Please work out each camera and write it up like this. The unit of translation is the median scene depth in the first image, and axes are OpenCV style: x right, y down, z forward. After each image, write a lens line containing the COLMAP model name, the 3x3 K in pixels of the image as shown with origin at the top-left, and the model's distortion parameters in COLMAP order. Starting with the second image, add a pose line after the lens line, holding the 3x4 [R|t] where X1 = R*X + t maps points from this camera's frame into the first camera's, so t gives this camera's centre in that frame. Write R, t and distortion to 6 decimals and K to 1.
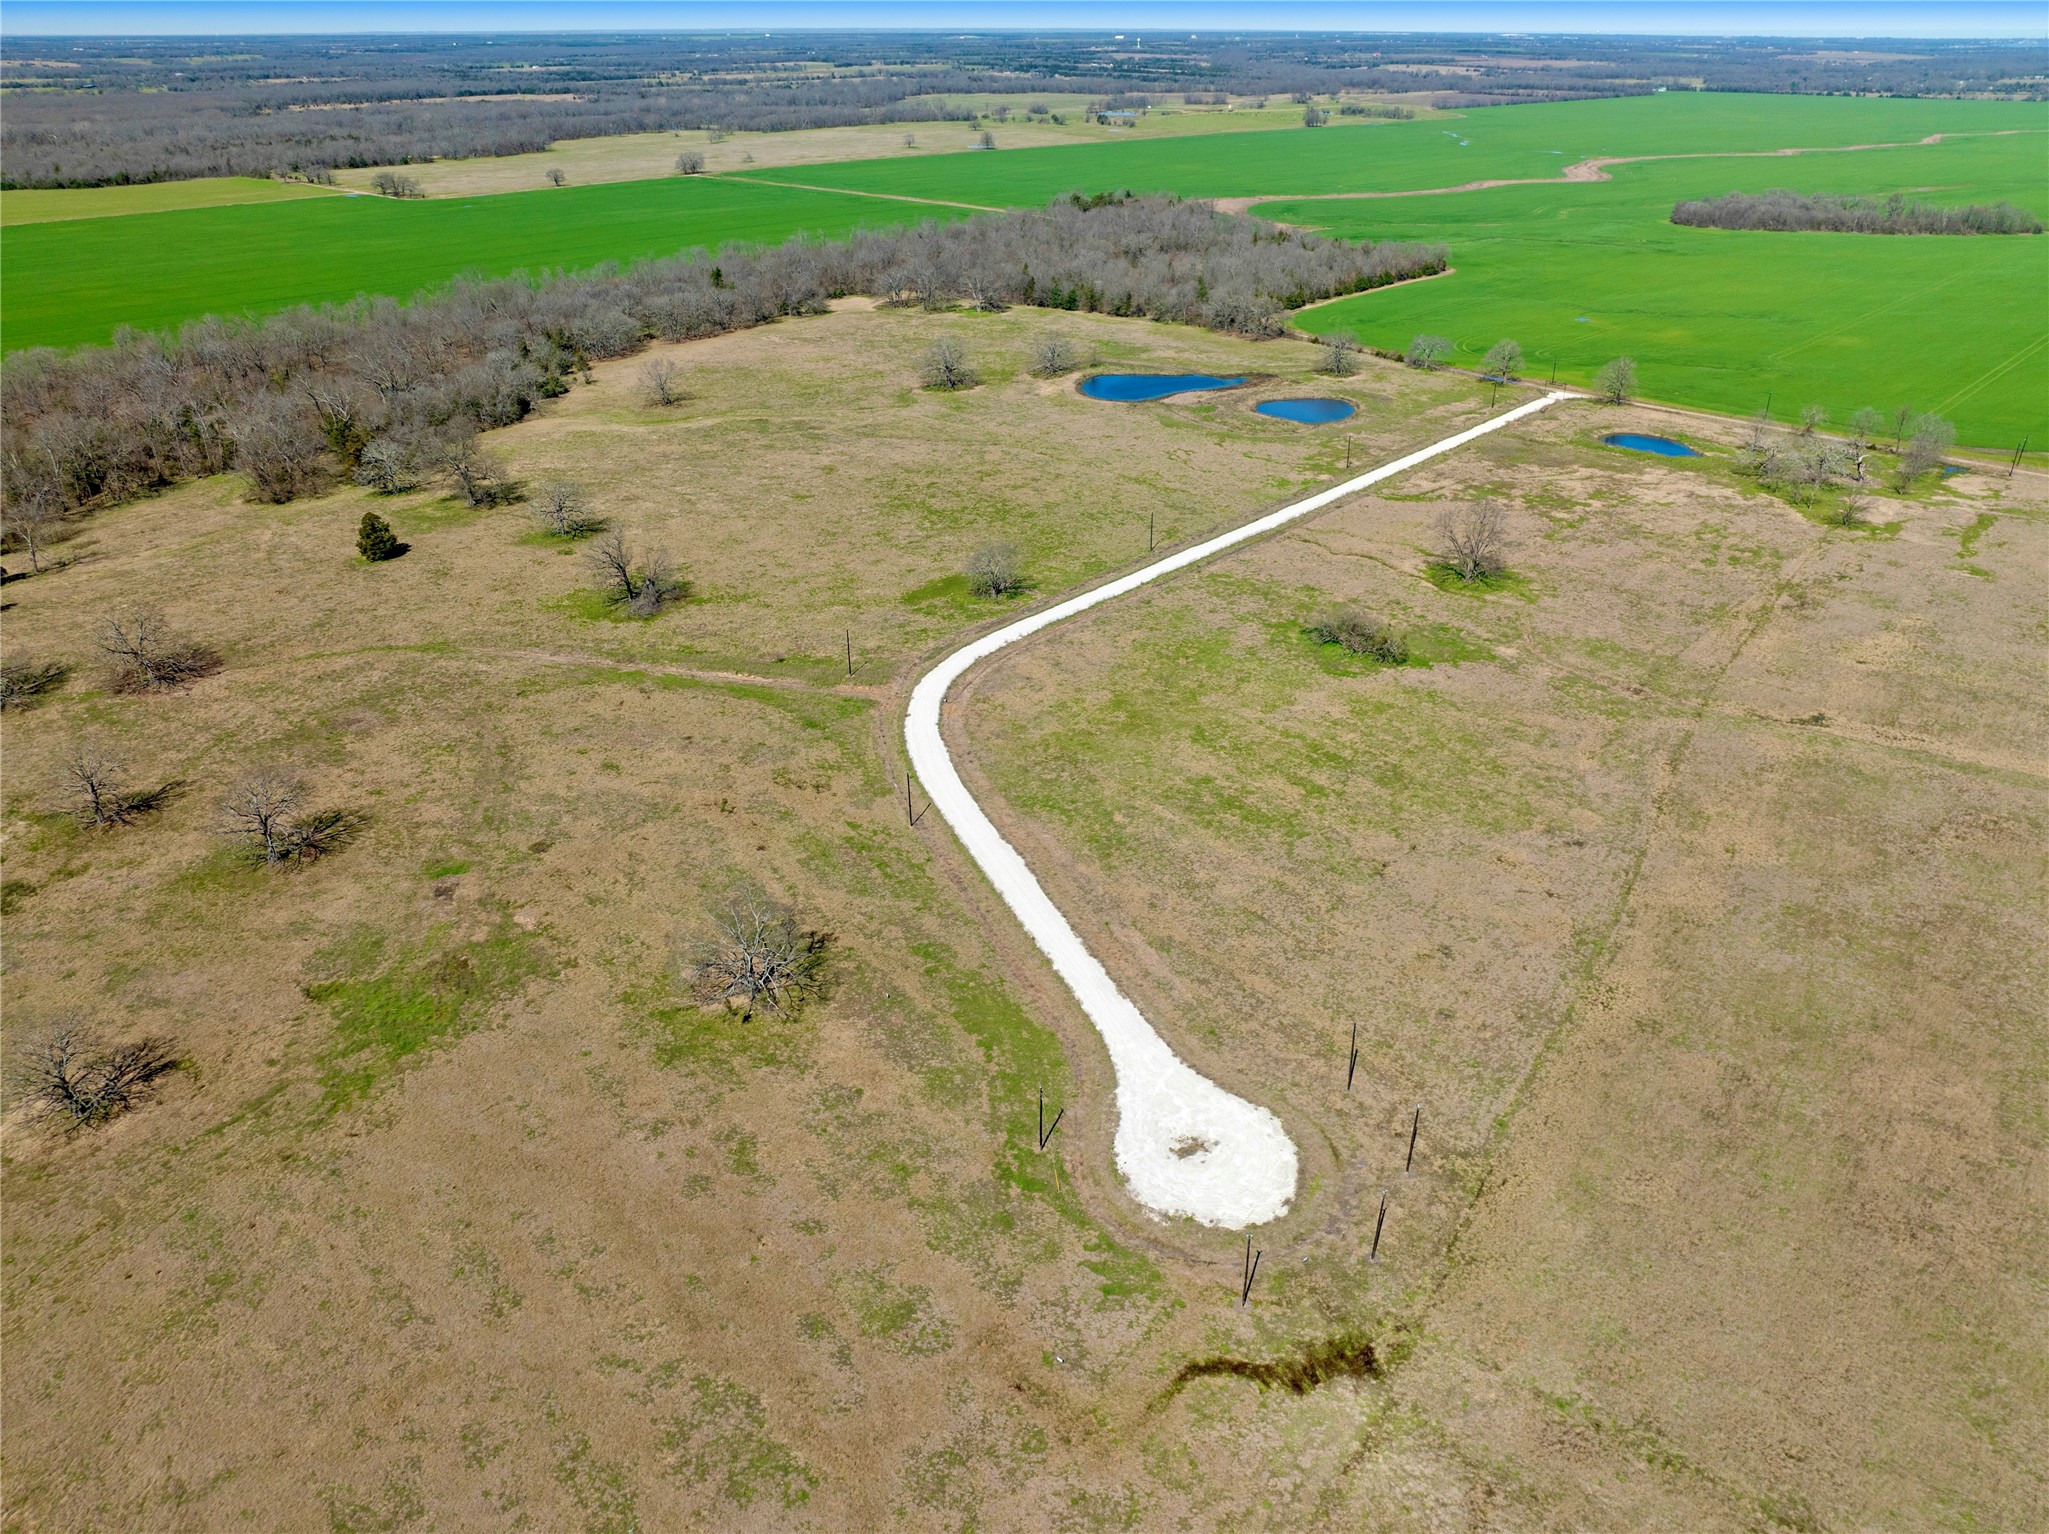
lens RADIAL K [[1567.8, 0, 1024.5], [0, 1567.8, 767.0], [0, 0, 1]] dist [0.009613, -0.008130]
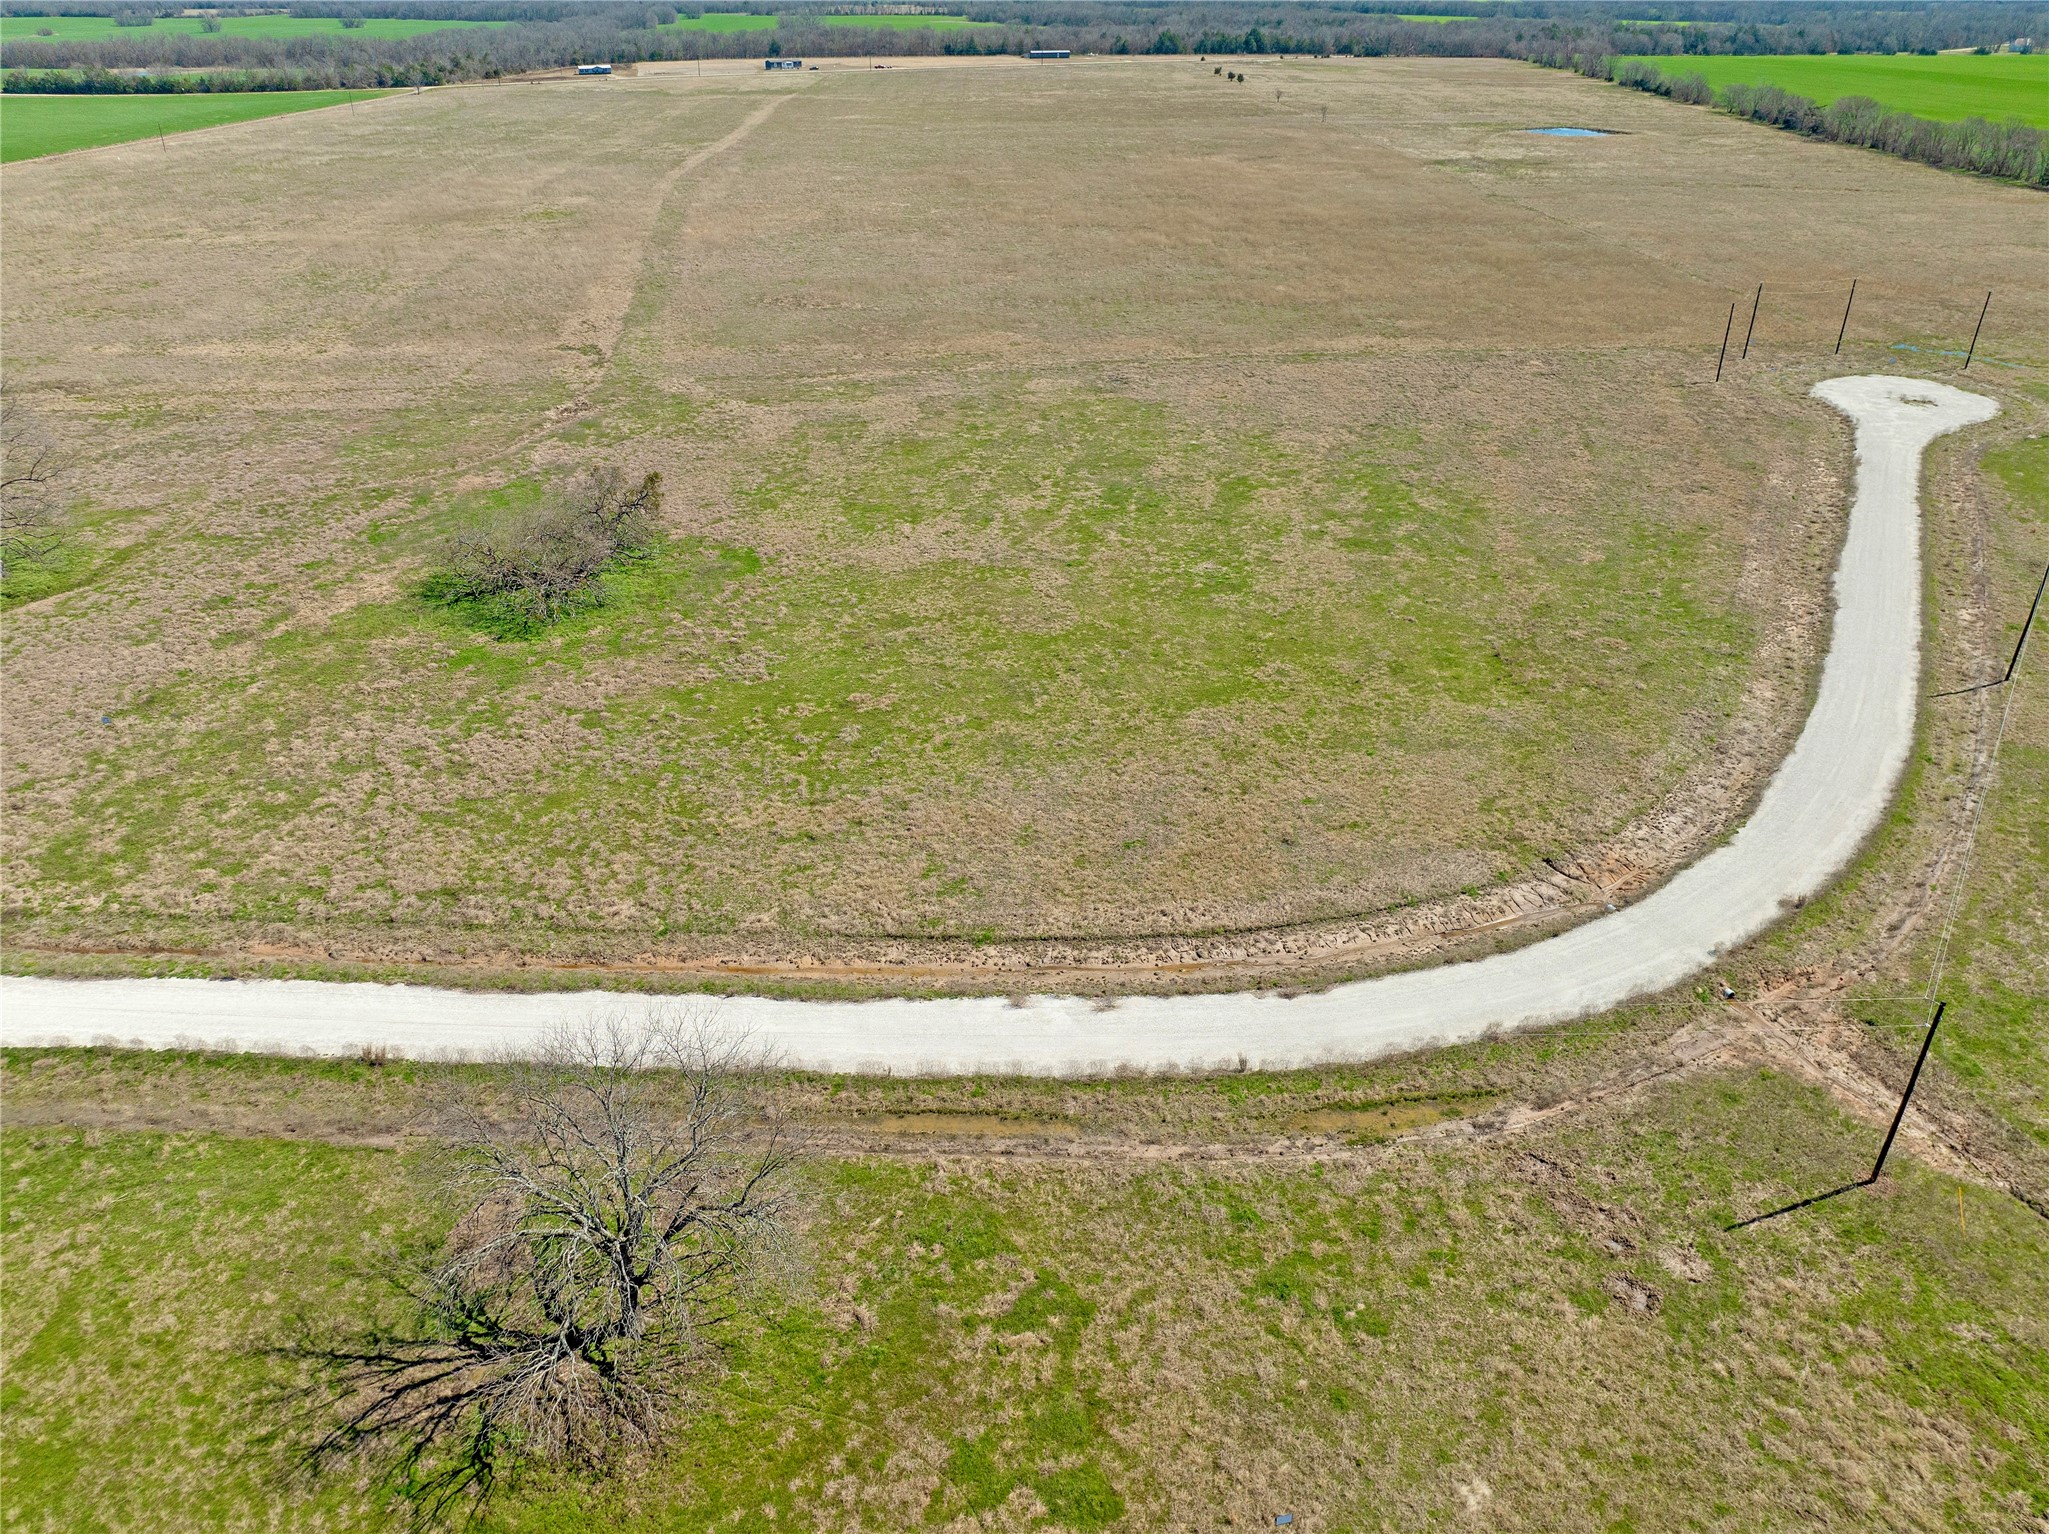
lens RADIAL K [[1567.8, 0, 1024.5], [0, 1567.8, 767.0], [0, 0, 1]] dist [0.009613, -0.008130]
pose [[-0.670880, -0.315255, 0.671219, -0.174891], [0.342738, 0.670847, 0.657644, -0.305308], [-0.657610, 0.671252, -0.342008, 1.229406]]
